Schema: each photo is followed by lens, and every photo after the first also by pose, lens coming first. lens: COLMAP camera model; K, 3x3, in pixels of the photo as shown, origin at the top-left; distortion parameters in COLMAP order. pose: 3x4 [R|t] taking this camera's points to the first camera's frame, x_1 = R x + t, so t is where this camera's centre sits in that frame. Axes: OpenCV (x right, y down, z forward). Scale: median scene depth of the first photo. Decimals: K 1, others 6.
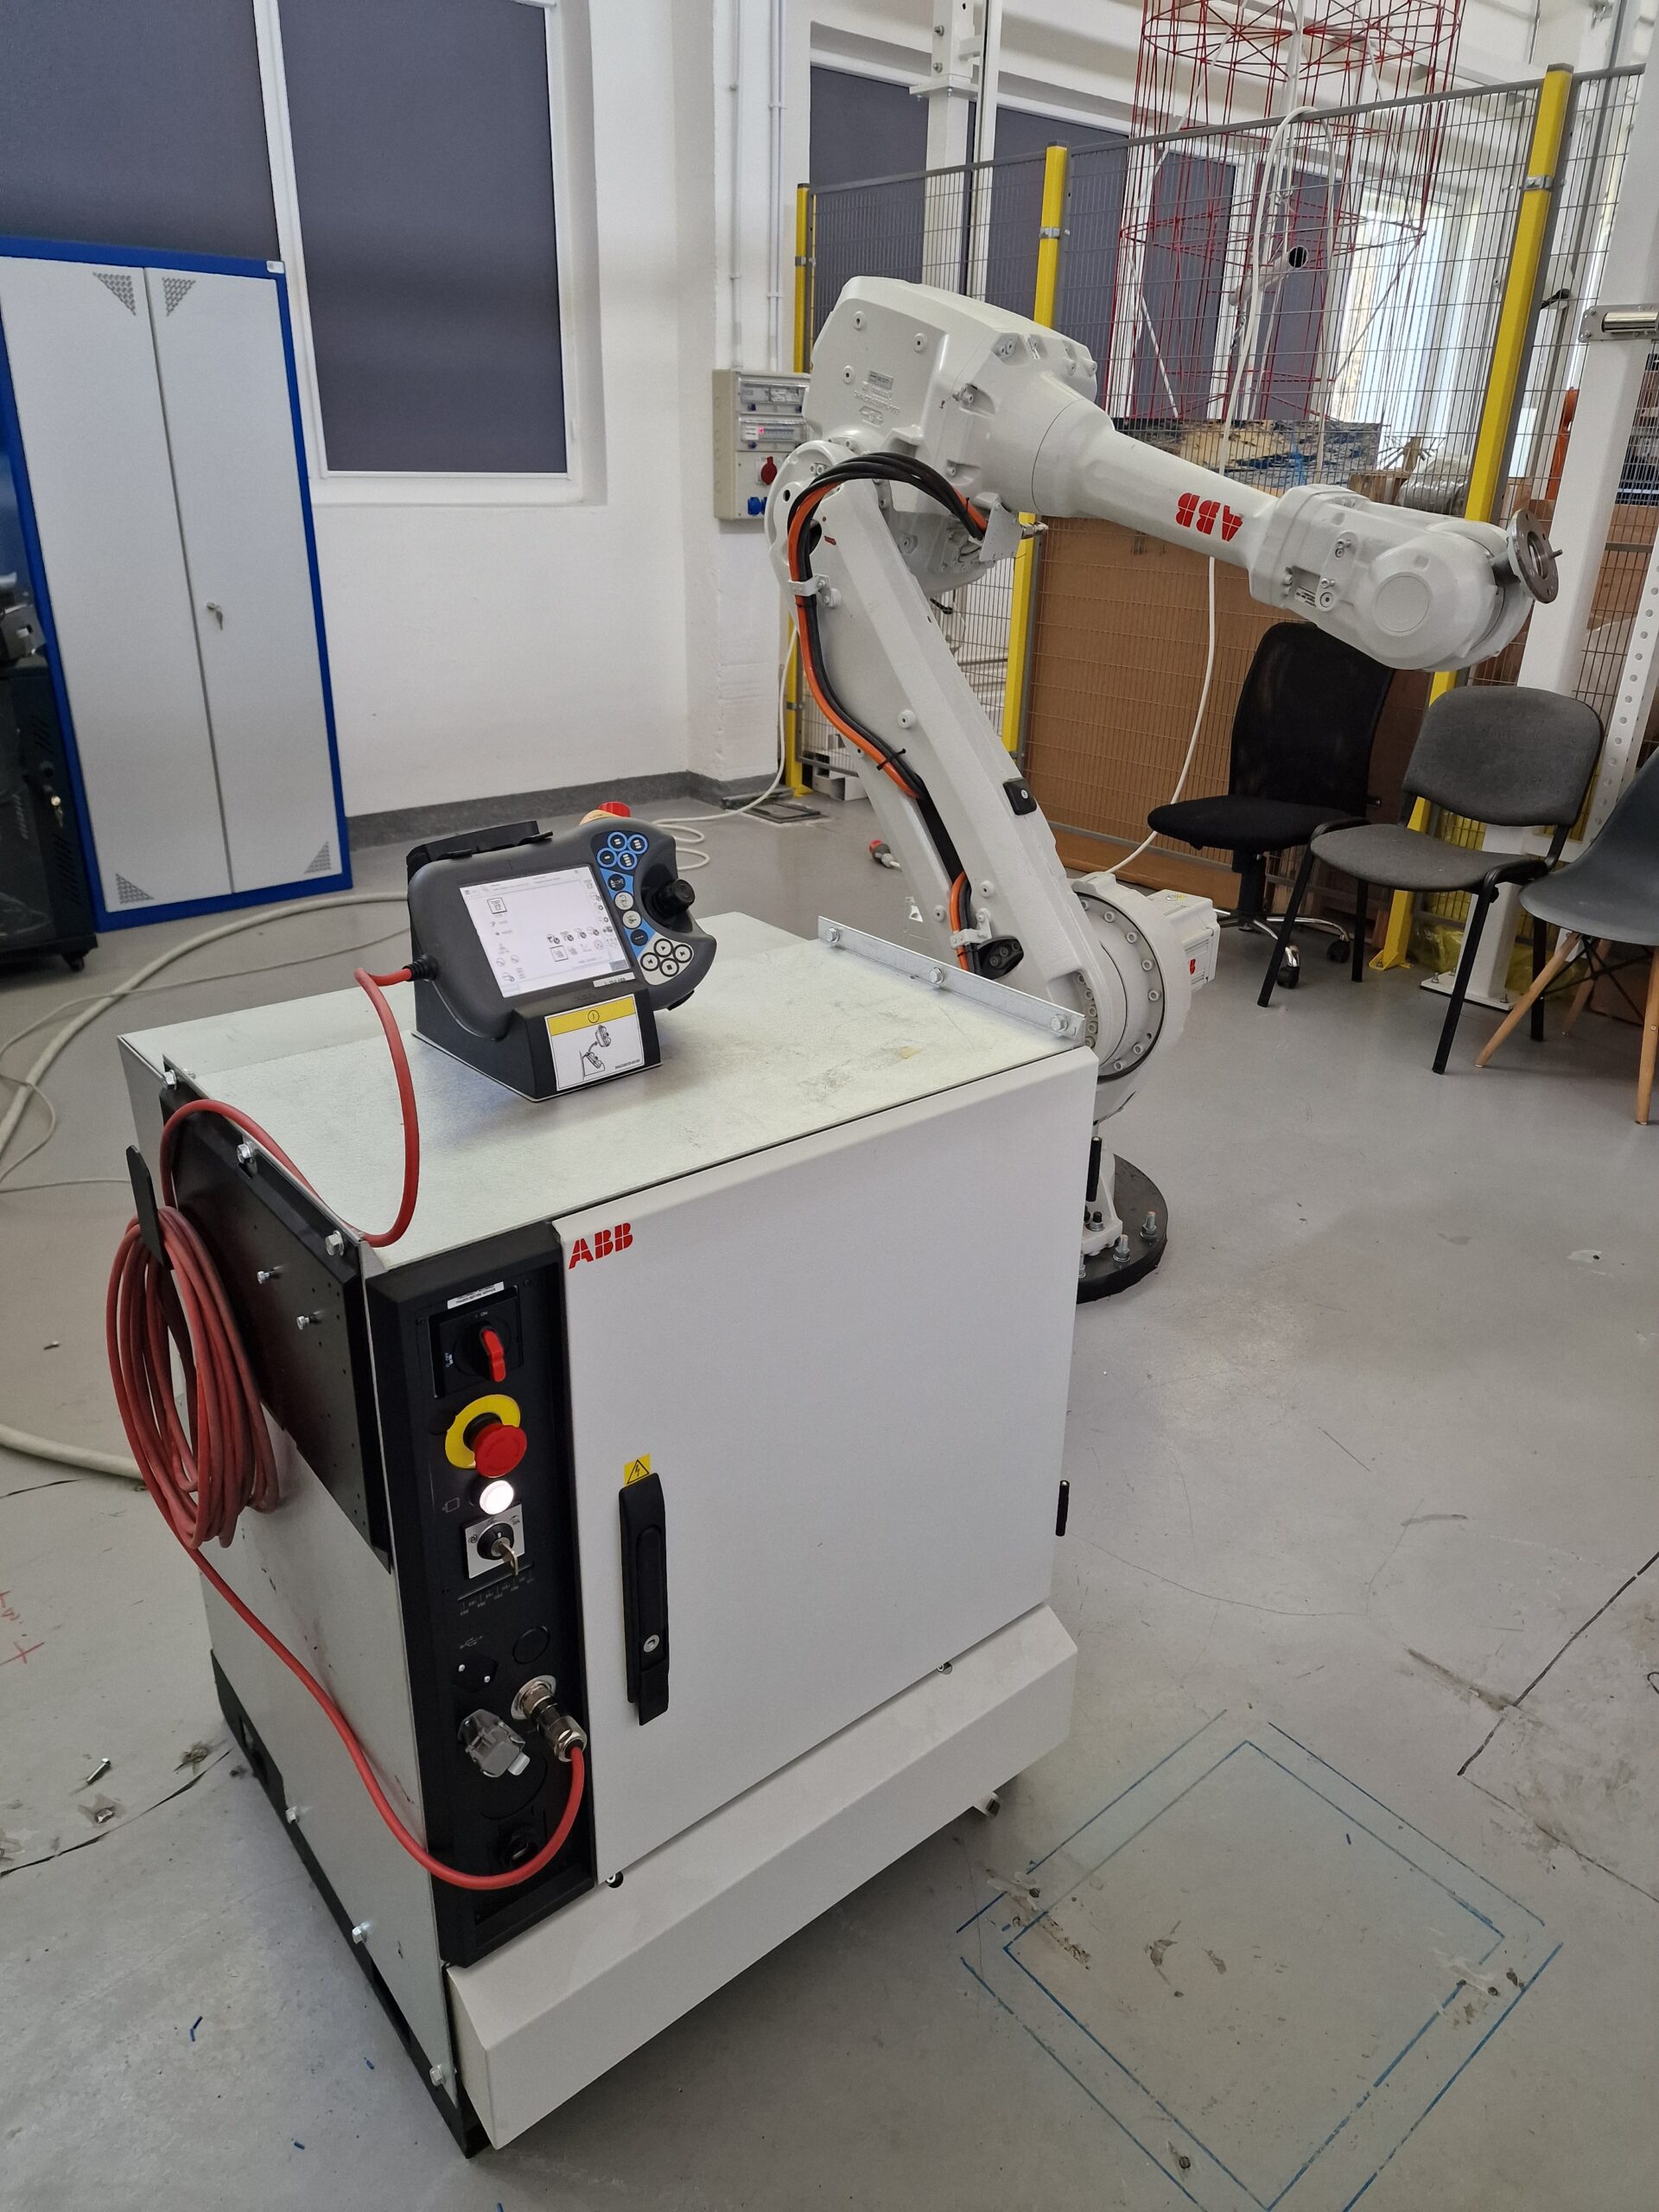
lens RADIAL K [[1491.0, 0, 829.5], [0, 1491.0, 1106.0], [0, 0, 1]] dist [0.063279, -0.063932]
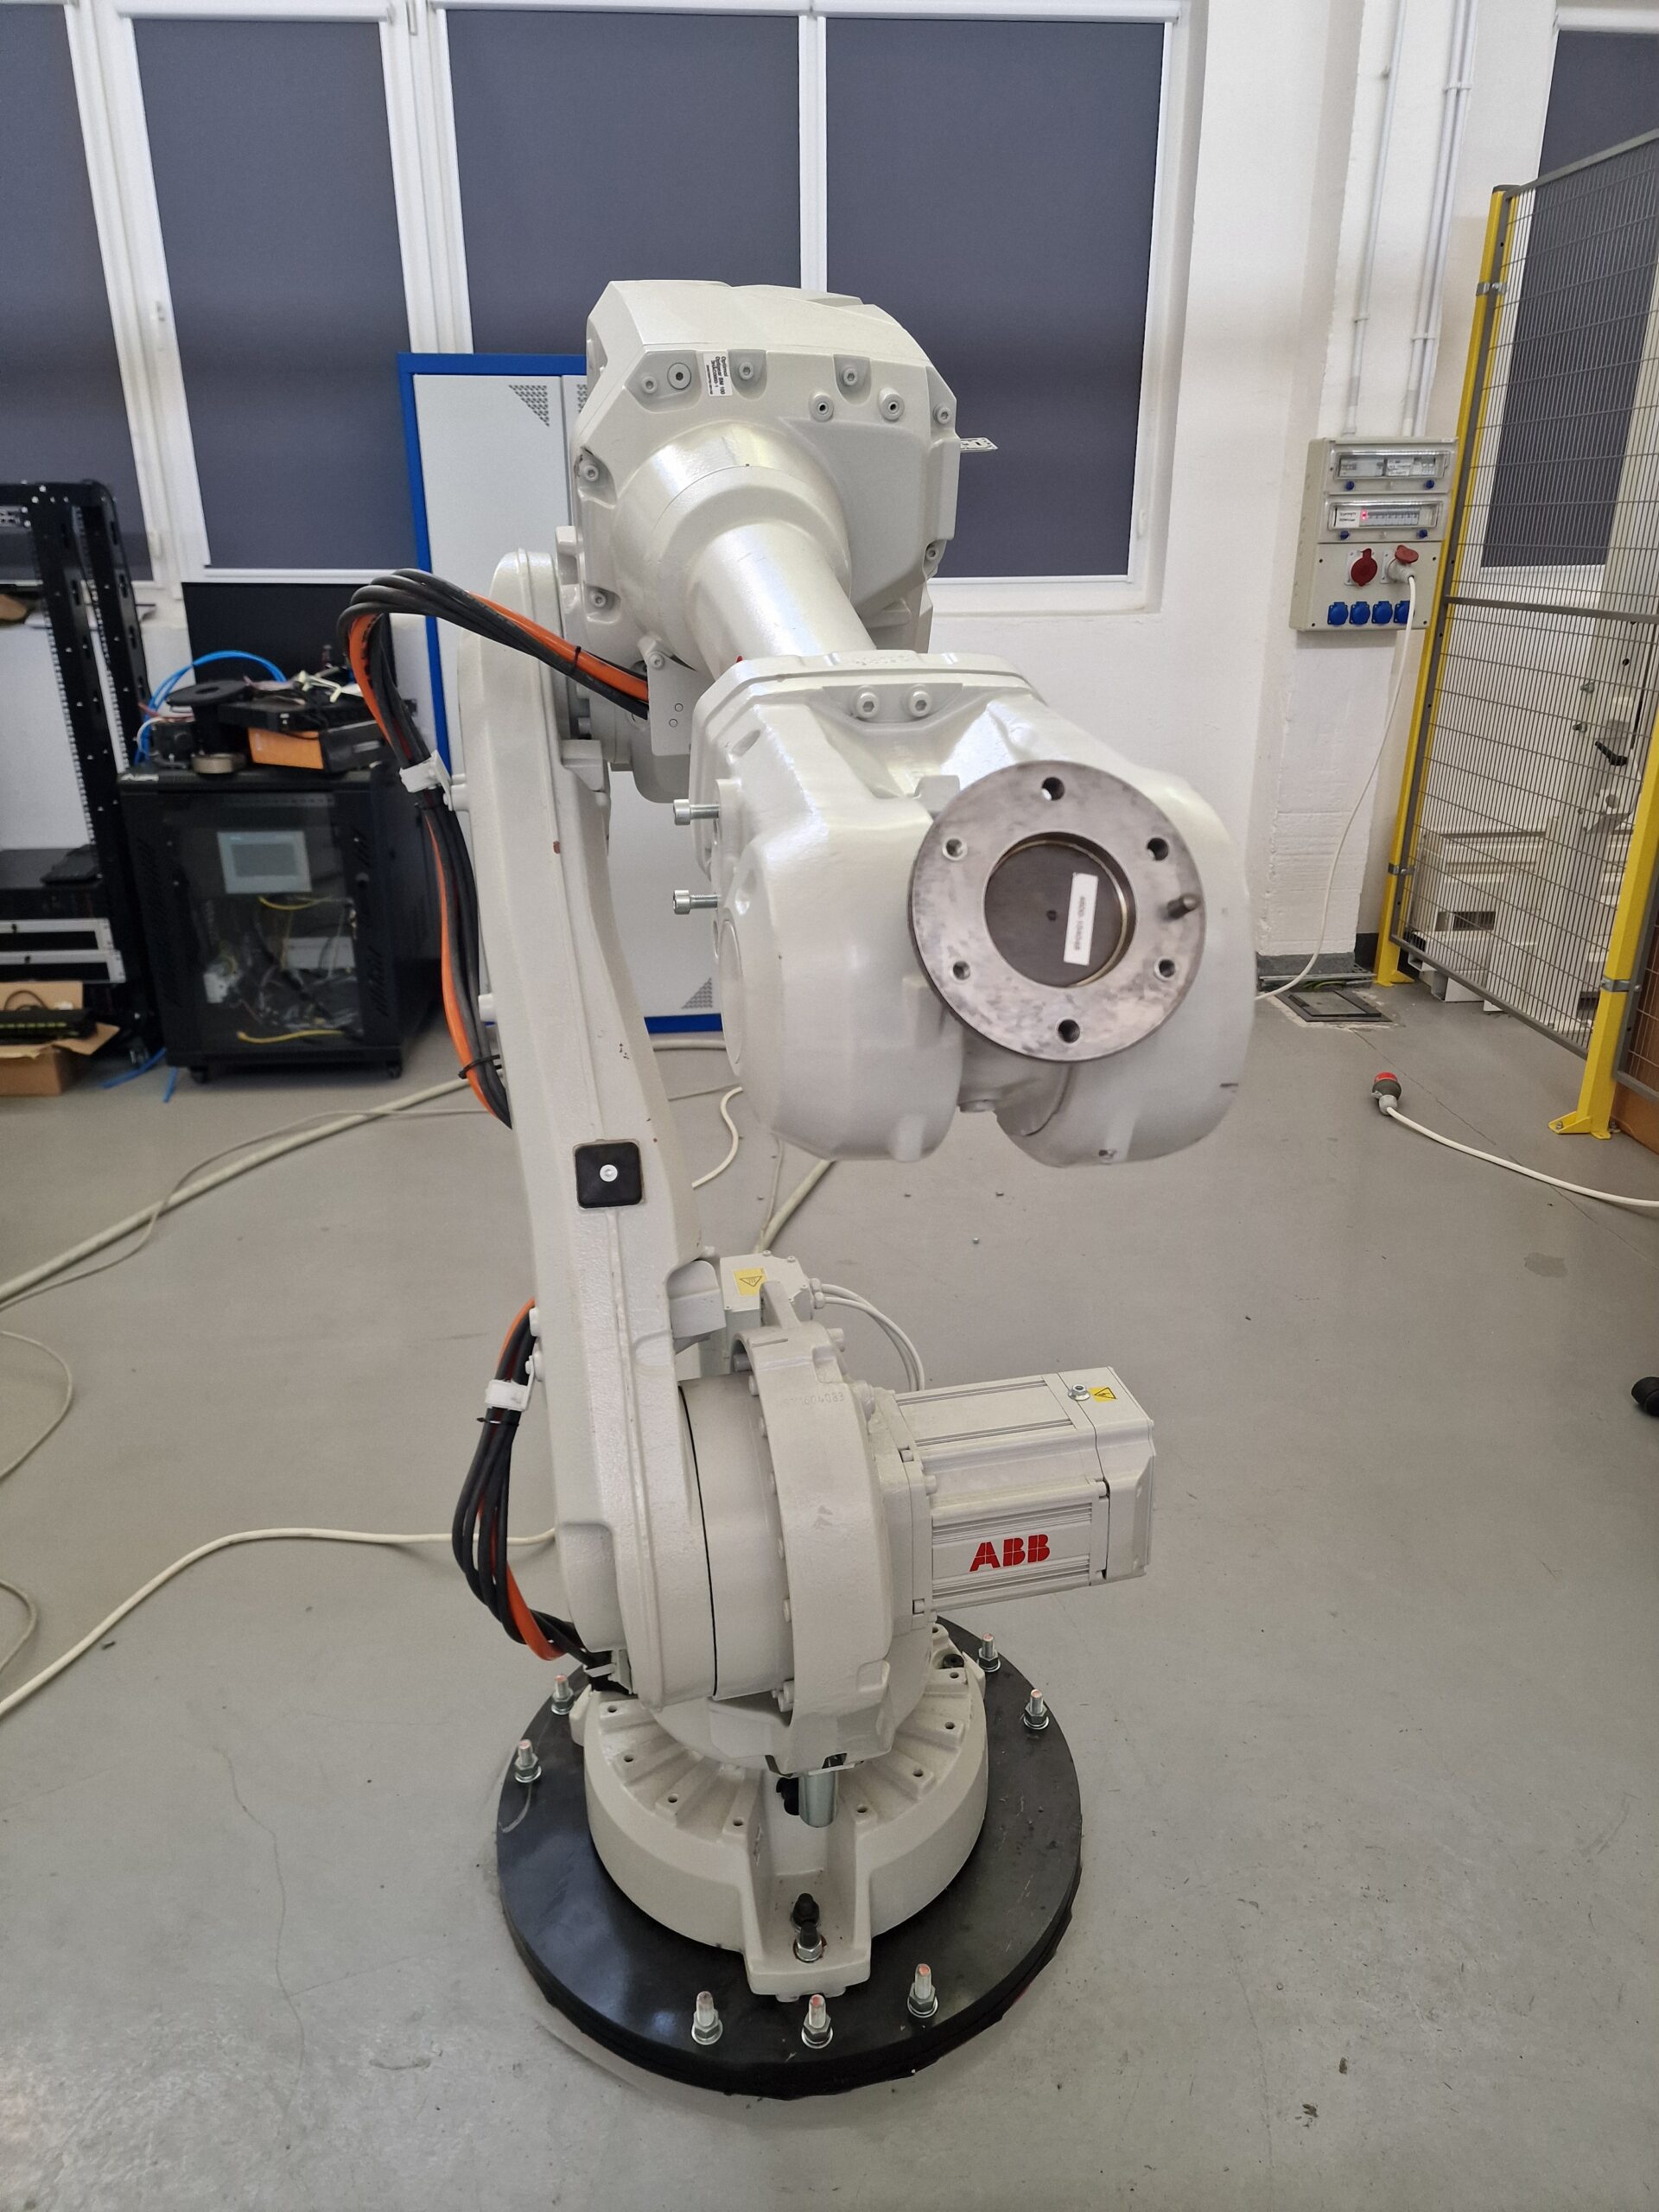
lens RADIAL K [[1484.3, 0, 824.4], [0, 1484.3, 1113.4], [0, 0, 1]] dist [0.060294, -0.063680]
pose [[0.800573, 0.194278, -0.566868, 0.328774], [-0.219774, 0.975259, 0.023861, -0.171766], [0.557479, 0.105480, 0.823463, 0.390807]]
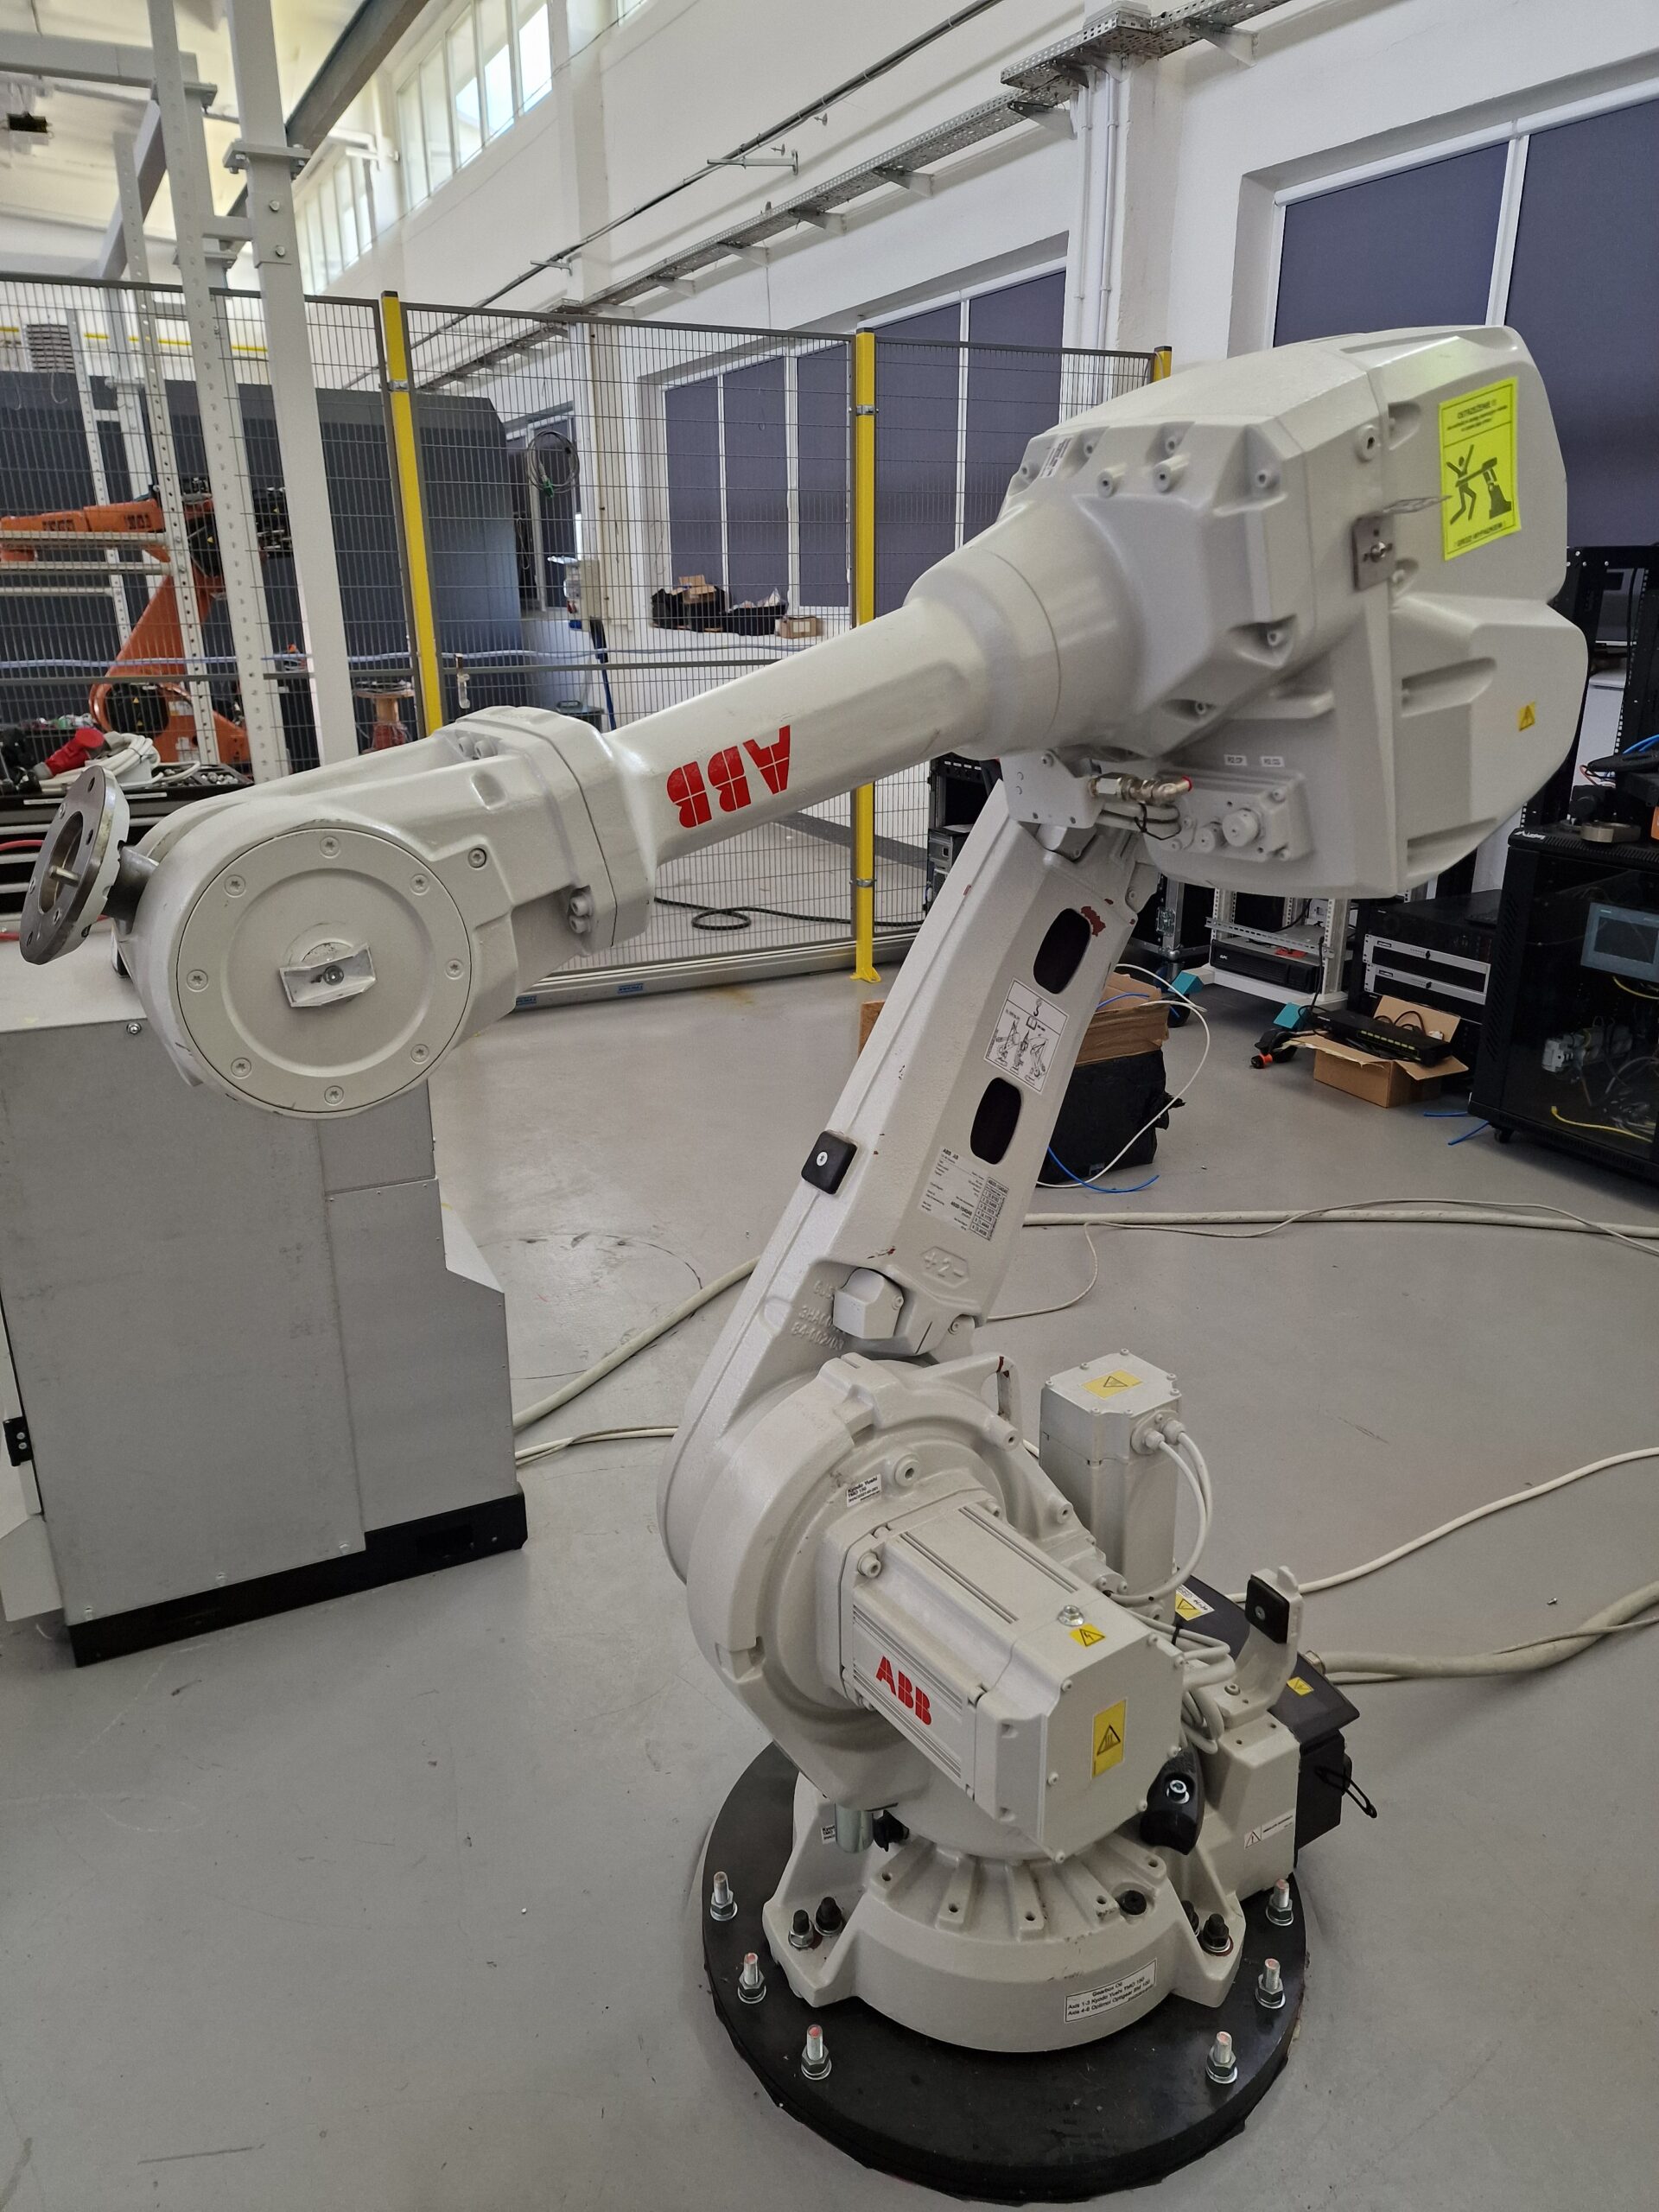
lens RADIAL K [[1484.3, 0, 824.4], [0, 1484.3, 1113.4], [0, 0, 1]] dist [0.060294, -0.063680]
pose [[-0.249627, 0.298966, -0.921035, 0.461850], [-0.395475, 0.836732, 0.378787, -0.303485], [0.883904, 0.458802, -0.090637, 0.690546]]
